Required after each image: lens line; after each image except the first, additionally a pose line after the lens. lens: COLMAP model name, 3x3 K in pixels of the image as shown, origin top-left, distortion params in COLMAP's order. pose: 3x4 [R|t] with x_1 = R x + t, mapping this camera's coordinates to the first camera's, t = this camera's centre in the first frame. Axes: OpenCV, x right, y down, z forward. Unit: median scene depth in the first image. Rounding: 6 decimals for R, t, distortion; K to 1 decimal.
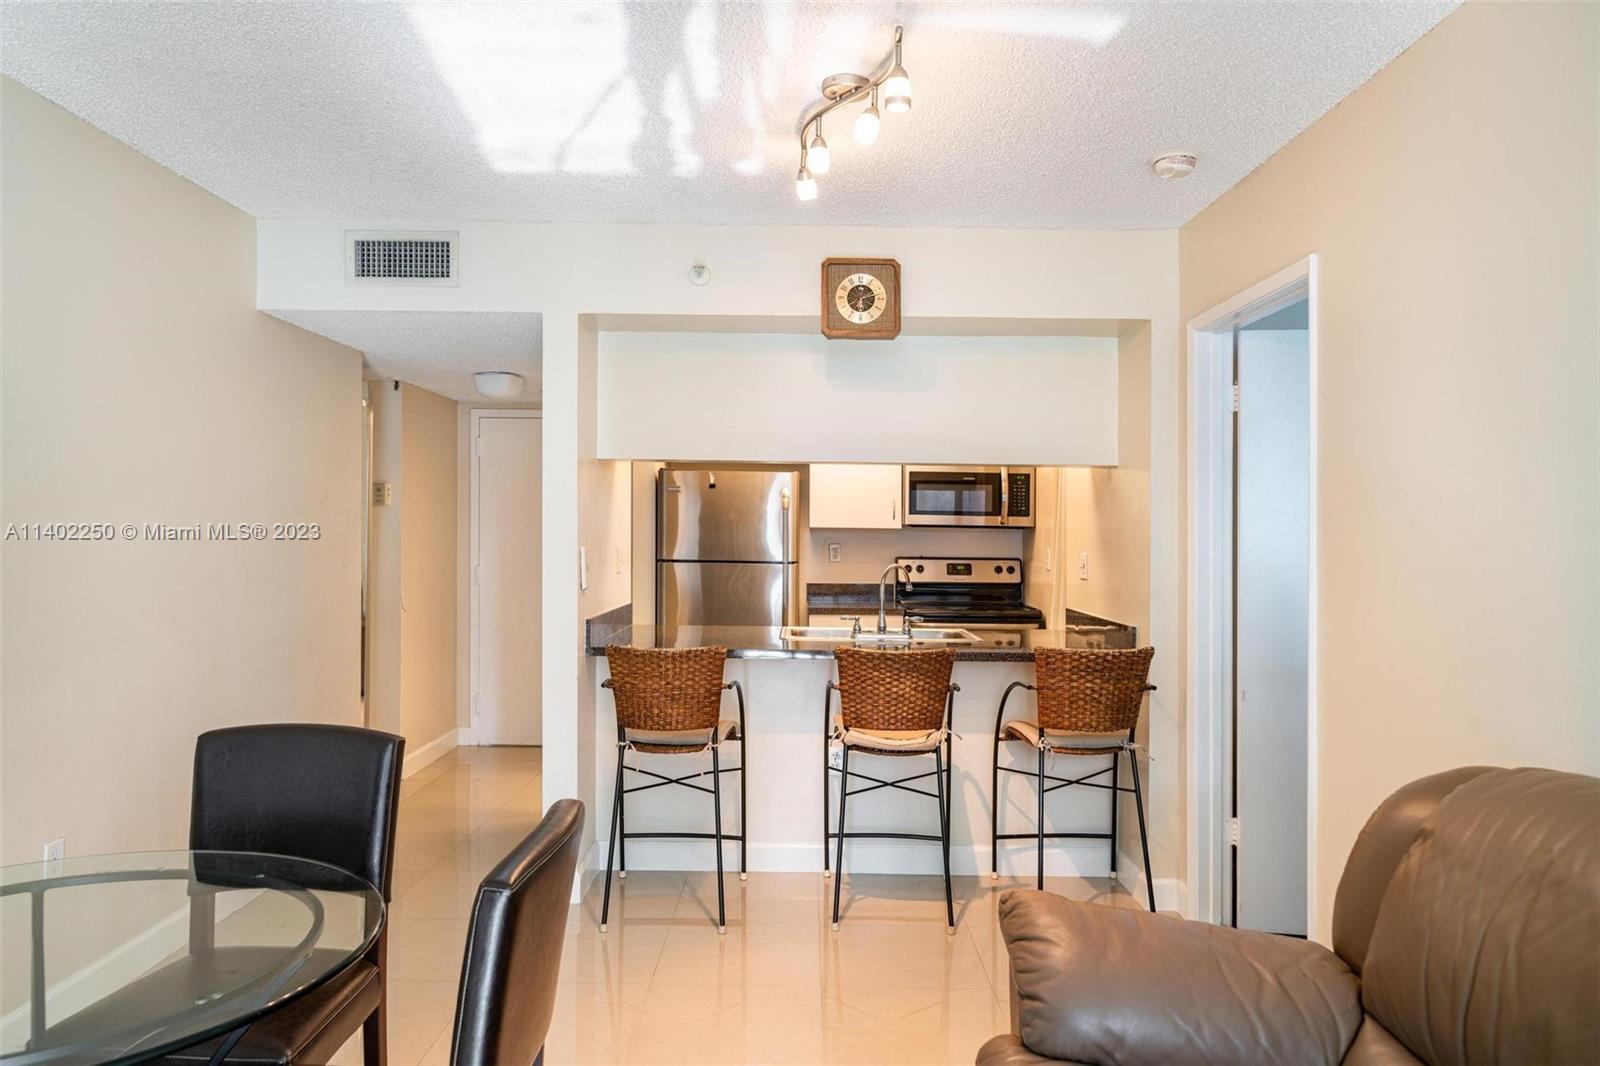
lens RADIAL K [[1062.4, 0, 801.1], [0, 1062.4, 540.4], [0, 0, 1]] dist [0.010075, -0.002723]
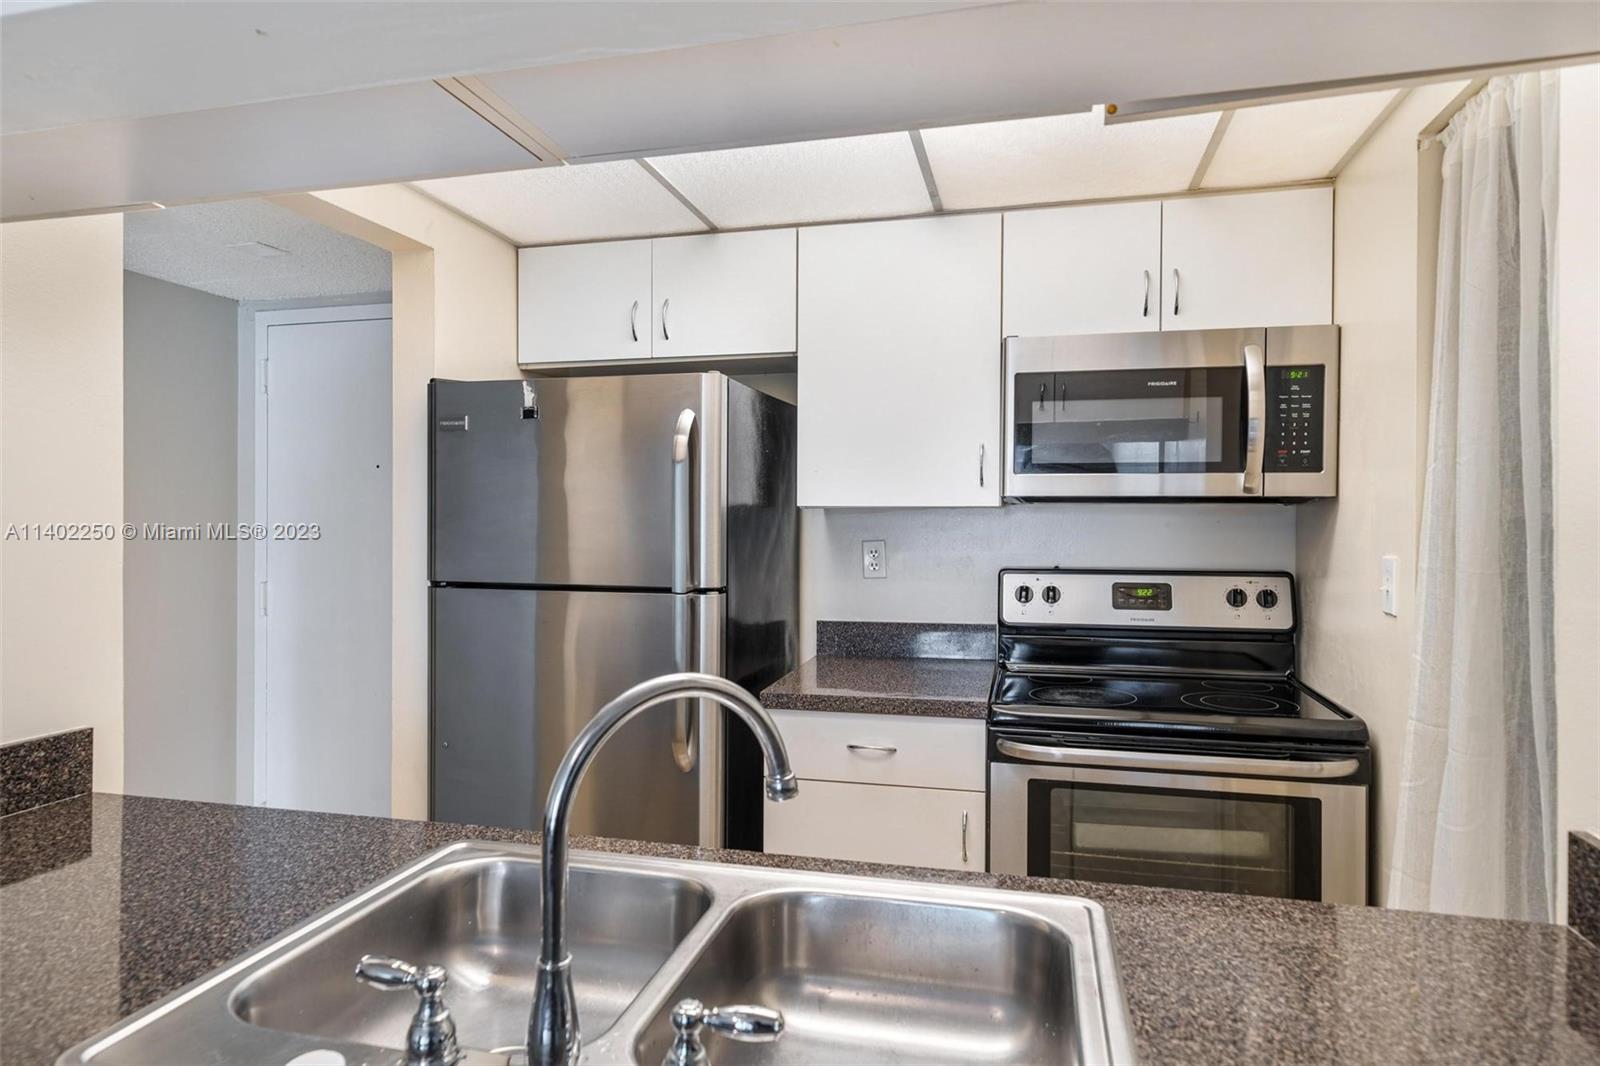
lens RADIAL K [[953.6, 0, 790.1], [0, 953.6, 562.6], [0, 0, 1]] dist [-0.008353, -0.001364]
pose [[0.969659, -0.000097, -0.244461, 0.131065], [0.009205, 0.999305, 0.036115, -0.003597], [0.244287, -0.037270, 0.968986, 0.730656]]
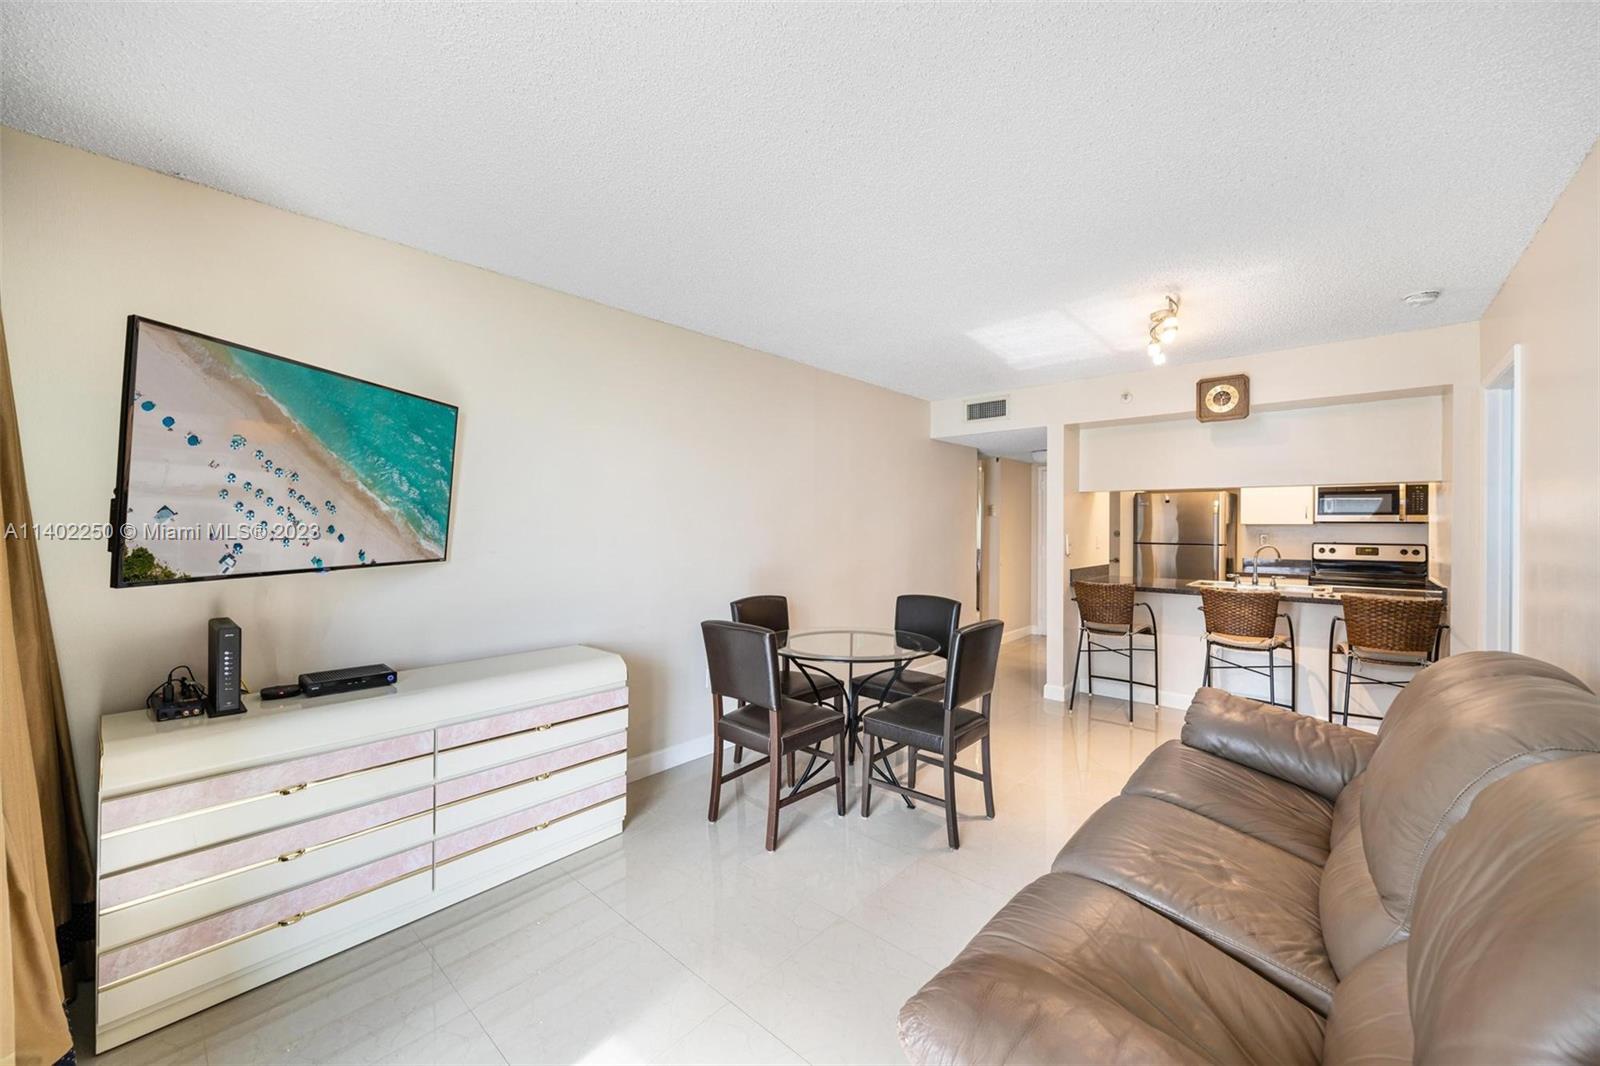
lens RADIAL K [[608.3, 0, 810.1], [0, 608.3, 528.2], [0, 0, 1]] dist [-0.002011, -0.000038]
pose [[0.751452, -0.005624, -0.659764, 0.157275], [0.000009, 0.999964, -0.008514, 0.002947], [0.659788, 0.006392, 0.751424, -0.185190]]
